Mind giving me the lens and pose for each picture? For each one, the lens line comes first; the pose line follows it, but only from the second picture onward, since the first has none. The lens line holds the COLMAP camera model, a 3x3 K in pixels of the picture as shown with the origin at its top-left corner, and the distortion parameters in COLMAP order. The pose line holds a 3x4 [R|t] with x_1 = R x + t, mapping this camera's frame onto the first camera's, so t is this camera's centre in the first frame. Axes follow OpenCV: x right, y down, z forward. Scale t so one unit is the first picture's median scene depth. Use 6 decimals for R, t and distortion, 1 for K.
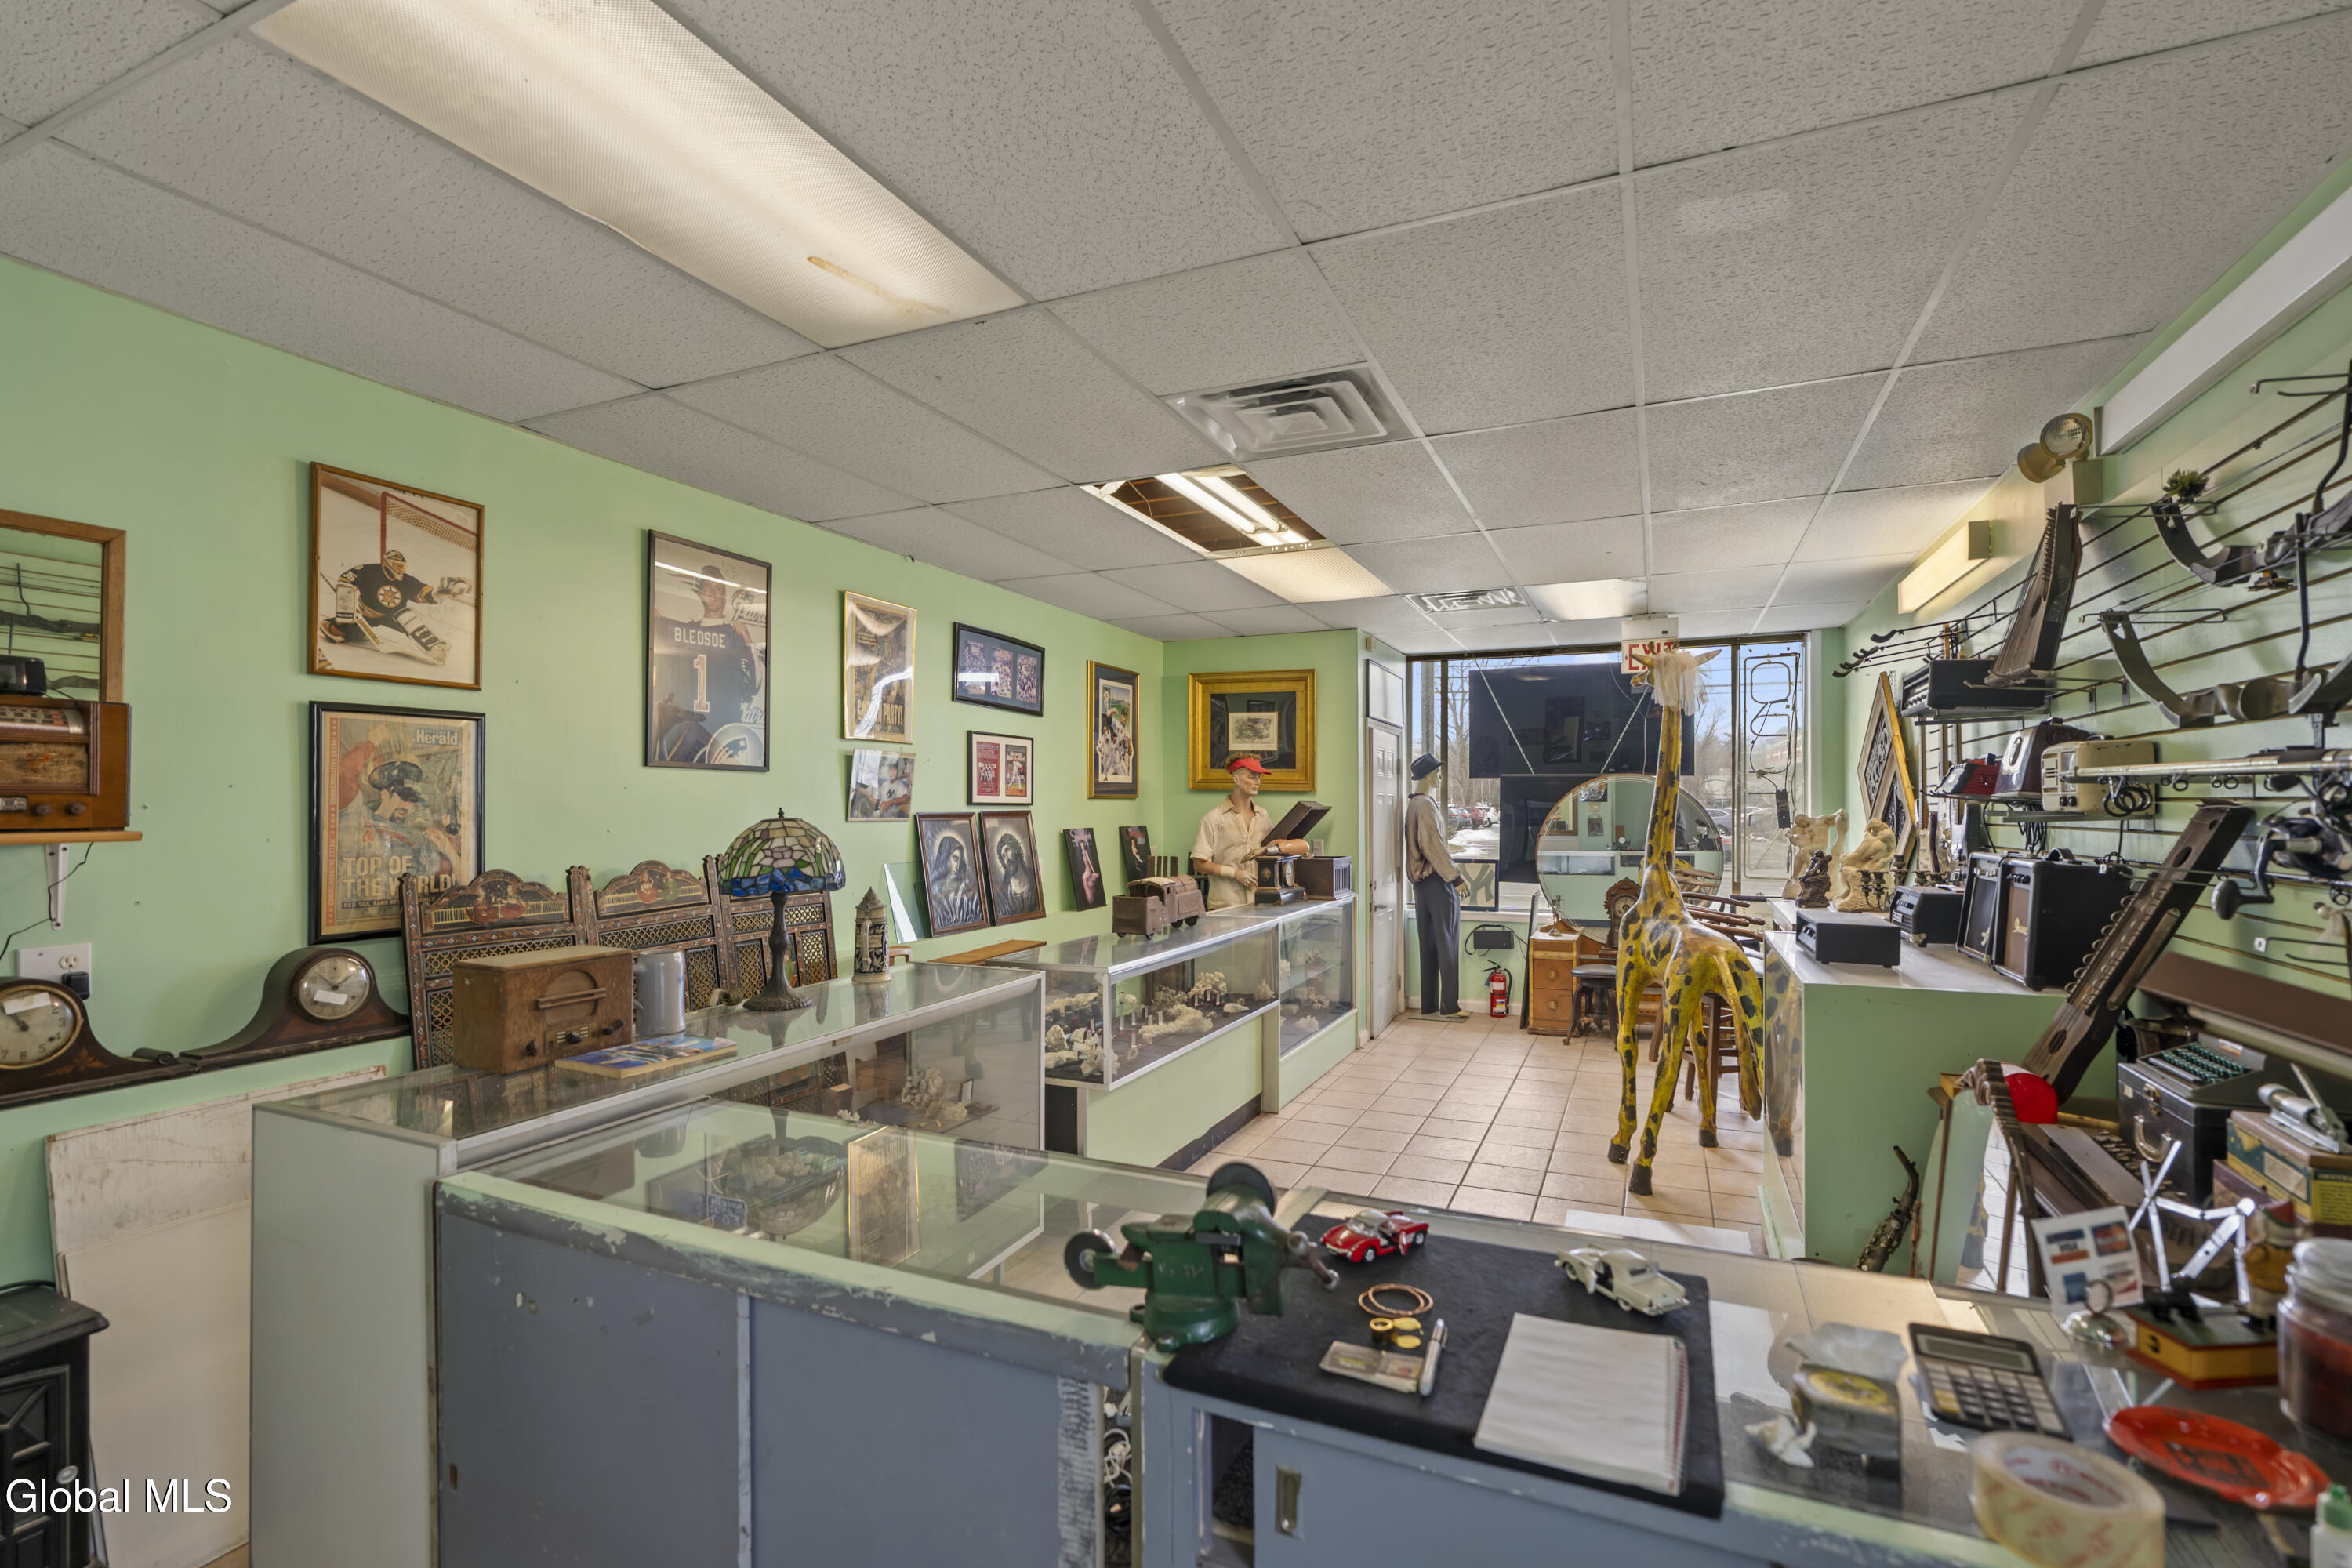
lens RADIAL K [[1068.3, 0, 1160.6], [0, 1068.3, 803.3], [0, 0, 1]] dist [-0.000090, -0.000001]
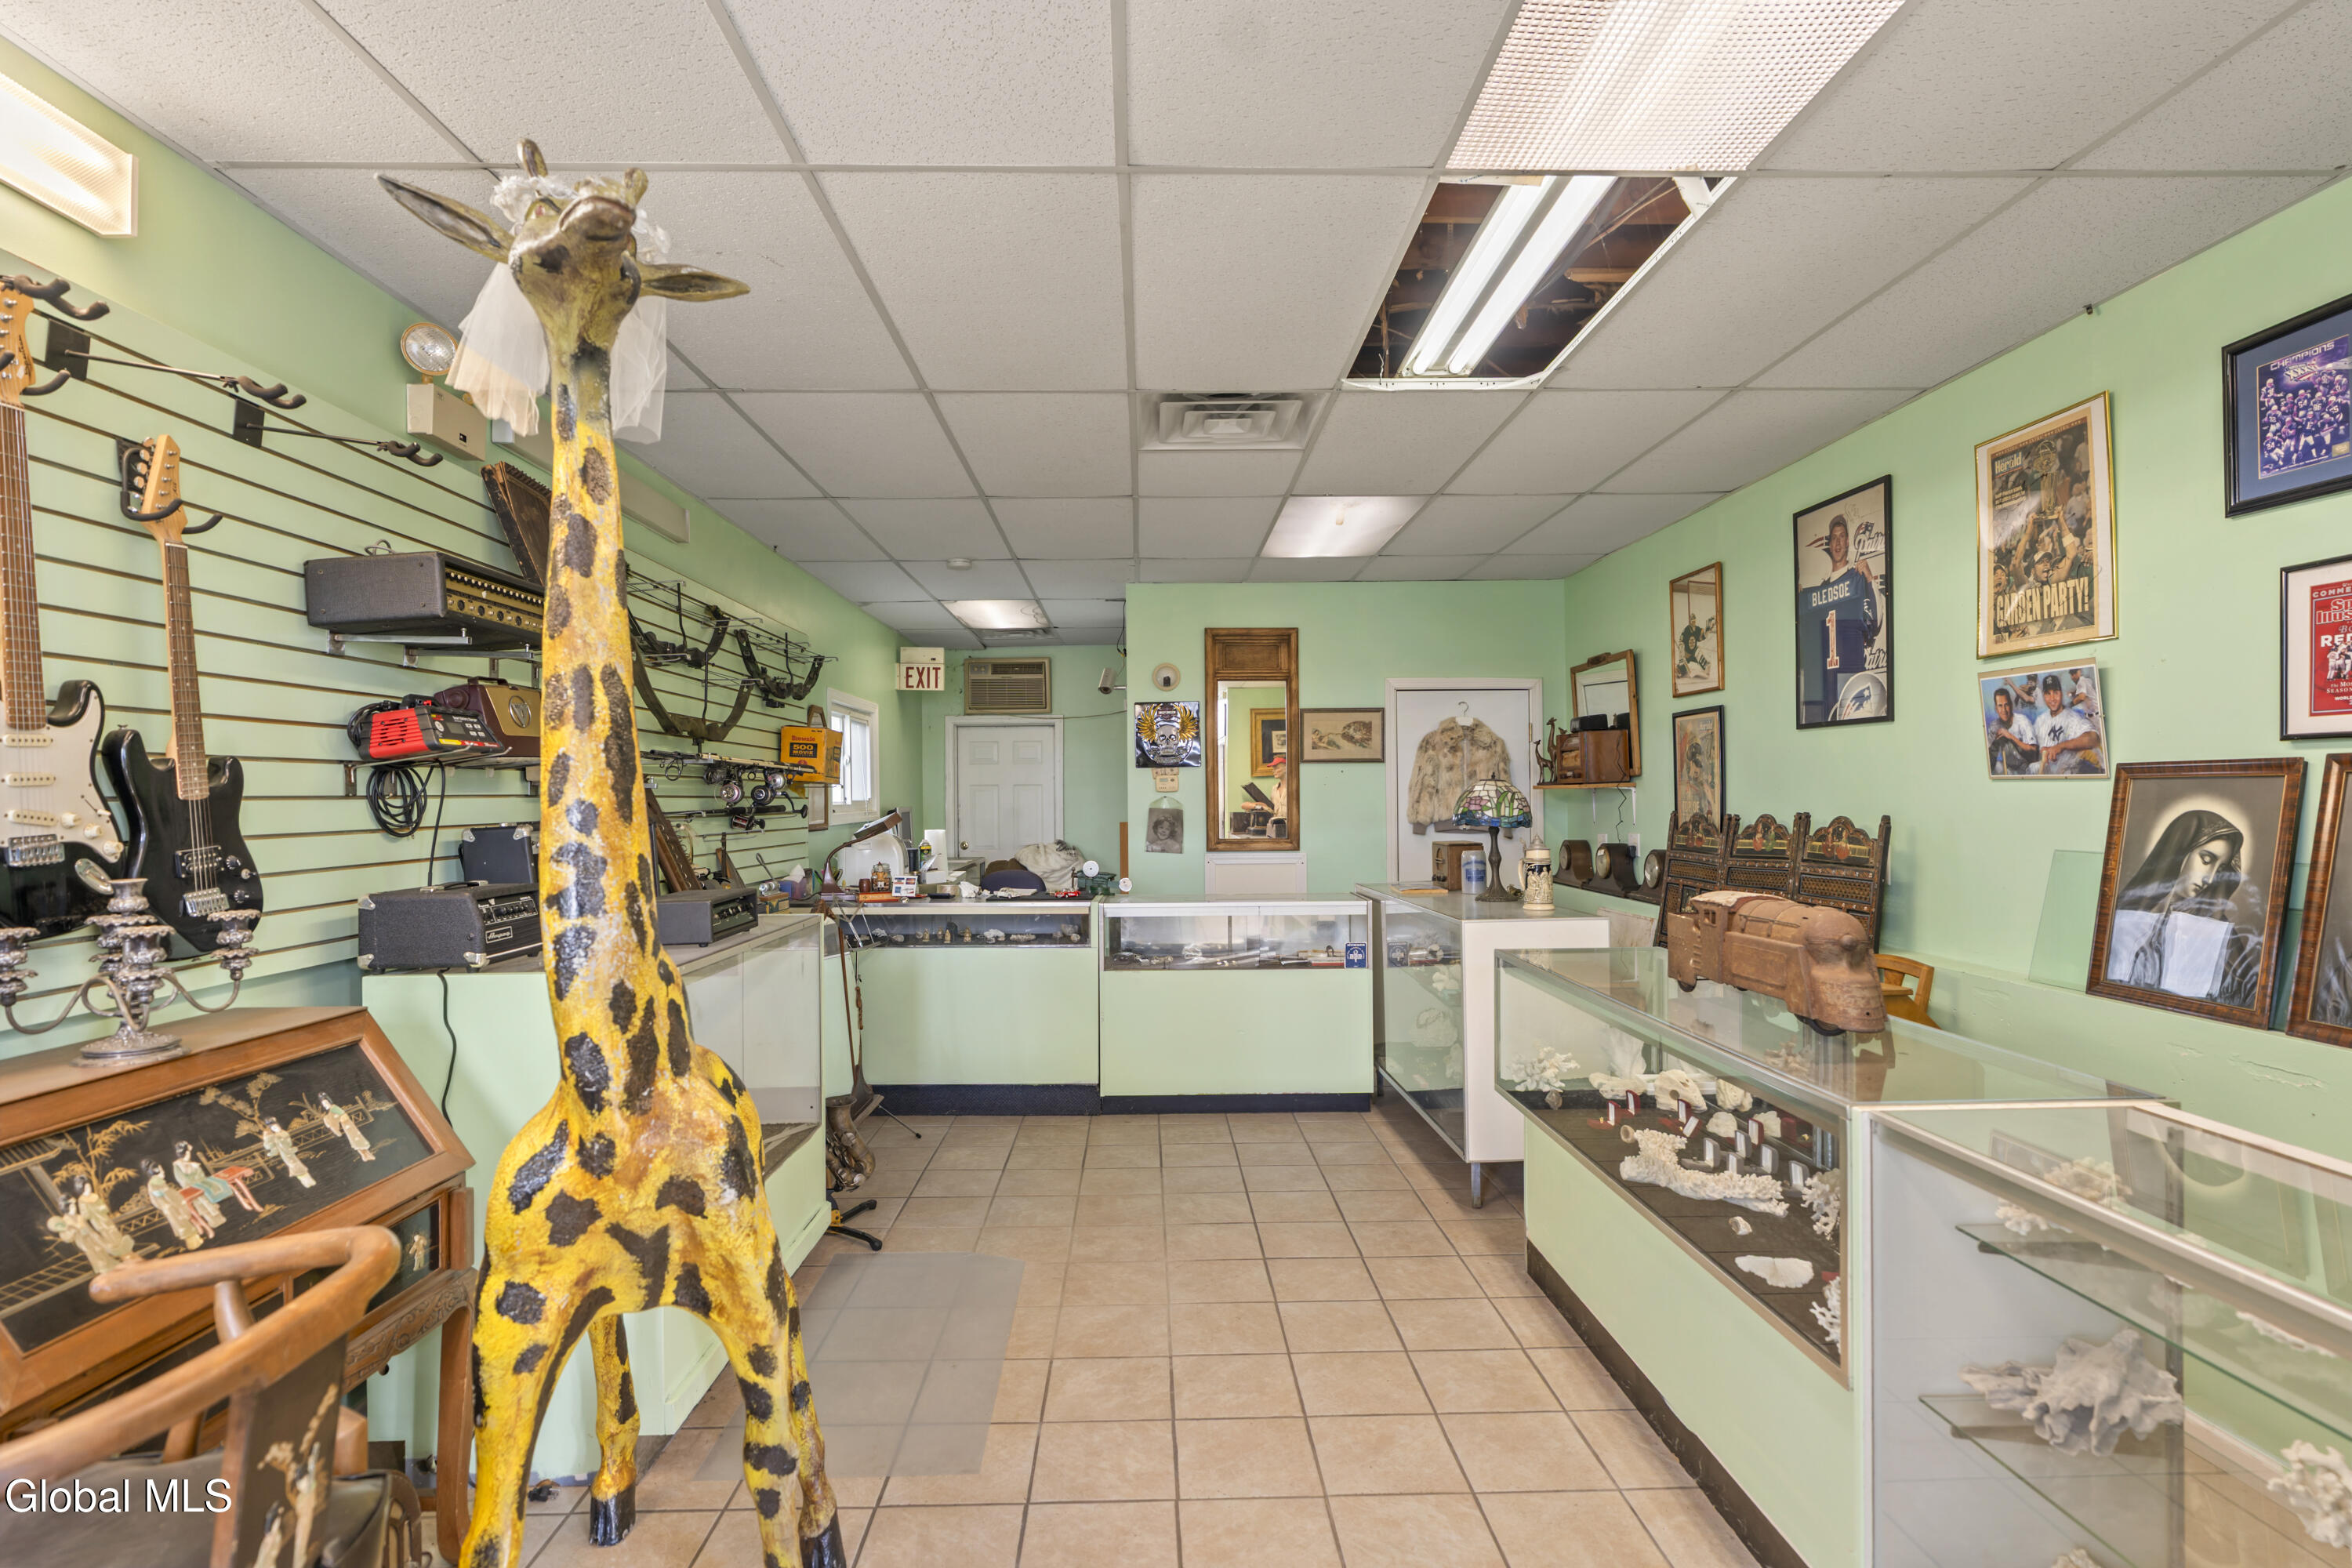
lens RADIAL K [[1158.0, 0, 1169.5], [0, 1158.0, 784.9], [0, 0, 1]] dist [0.001379, 0.000102]
pose [[-0.897632, 0.015668, -0.440466, 0.560054], [0.022536, 0.999692, -0.010366, 0.017948], [0.440169, -0.019231, -0.897709, 1.588376]]
